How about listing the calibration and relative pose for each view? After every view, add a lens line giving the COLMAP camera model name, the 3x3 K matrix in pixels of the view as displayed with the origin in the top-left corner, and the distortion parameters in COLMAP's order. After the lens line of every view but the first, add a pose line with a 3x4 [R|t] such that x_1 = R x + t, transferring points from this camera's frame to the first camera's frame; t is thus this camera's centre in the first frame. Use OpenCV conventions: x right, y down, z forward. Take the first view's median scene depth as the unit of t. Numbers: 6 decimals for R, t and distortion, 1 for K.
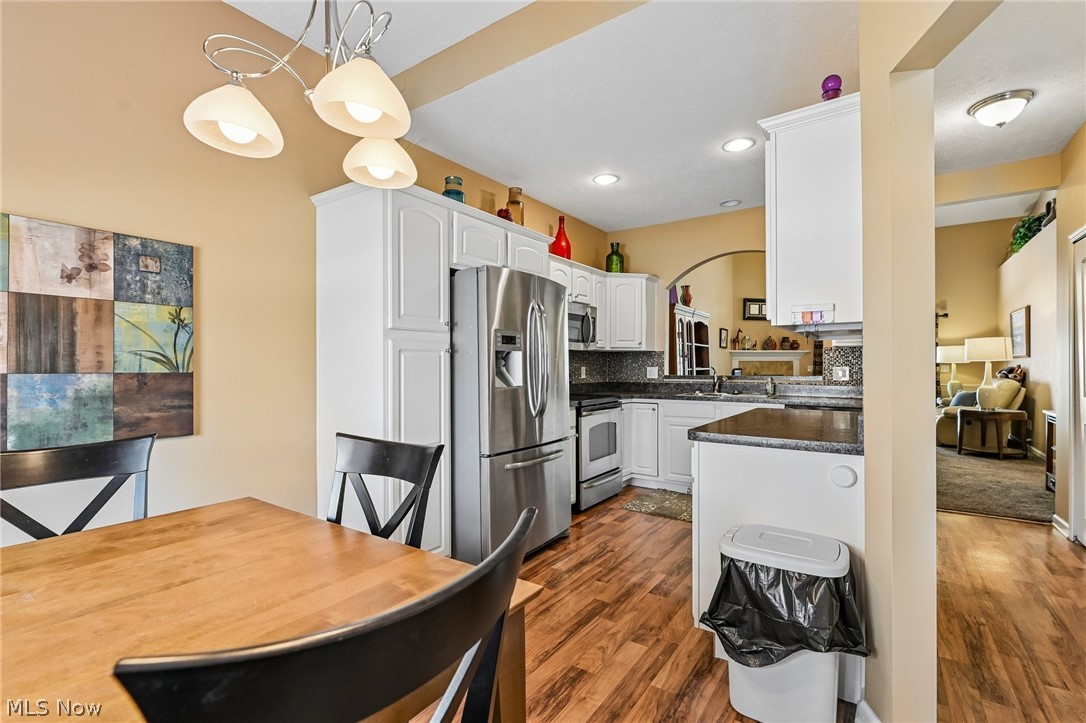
lens RADIAL K [[484.8, 0, 538.3], [0, 484.8, 364.9], [0, 0, 1]] dist [-0.001050, 0.000857]
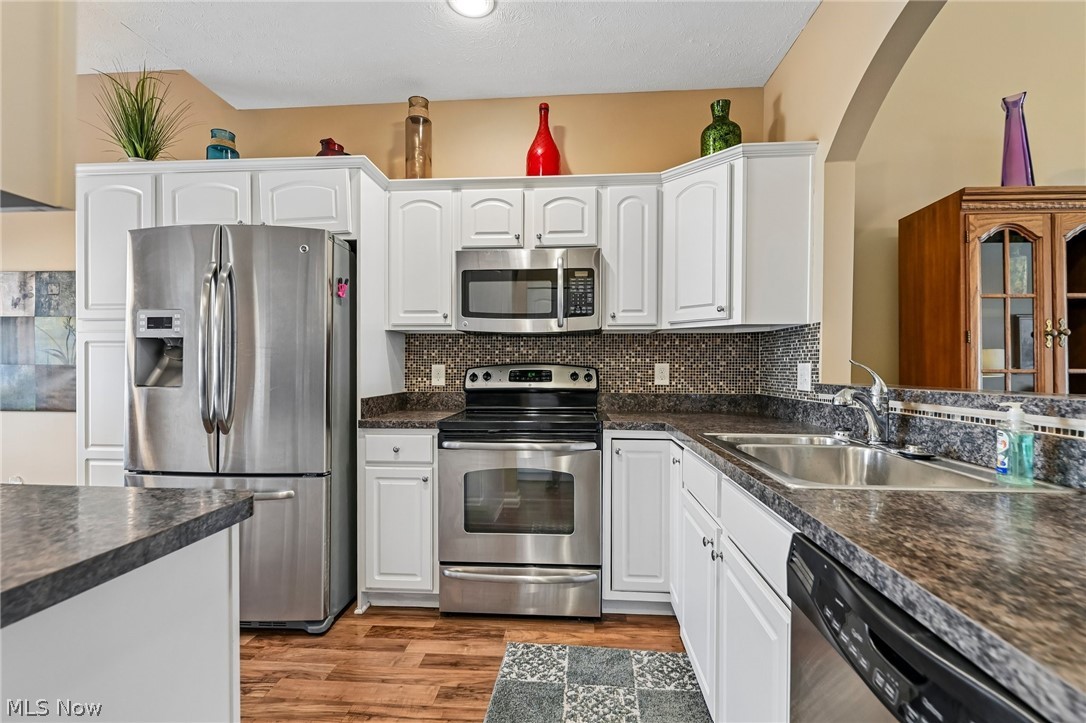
lens RADIAL K [[484.8, 0, 545.1], [0, 484.8, 372.6], [0, 0, 1]] dist [-0.001050, 0.000857]
pose [[0.522505, 0.010565, -0.852571, 0.896896], [-0.002093, 0.999936, 0.011108, 0.015596], [0.852634, -0.004019, 0.522493, 1.131270]]
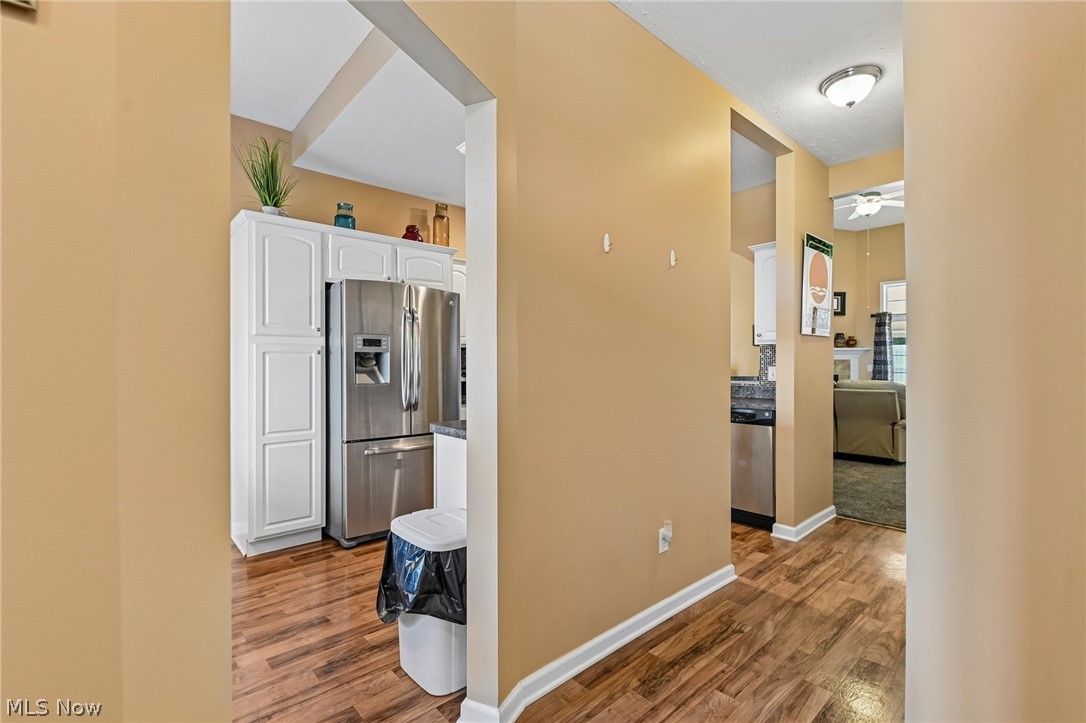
lens RADIAL K [[484.8, 0, 539.7], [0, 484.8, 363.7], [0, 0, 1]] dist [-0.001050, 0.000857]
pose [[0.972685, 0.001232, -0.232127, 0.604252], [-0.001012, 0.999999, 0.001066, -0.003233], [0.232128, -0.000802, 0.972685, -0.029701]]
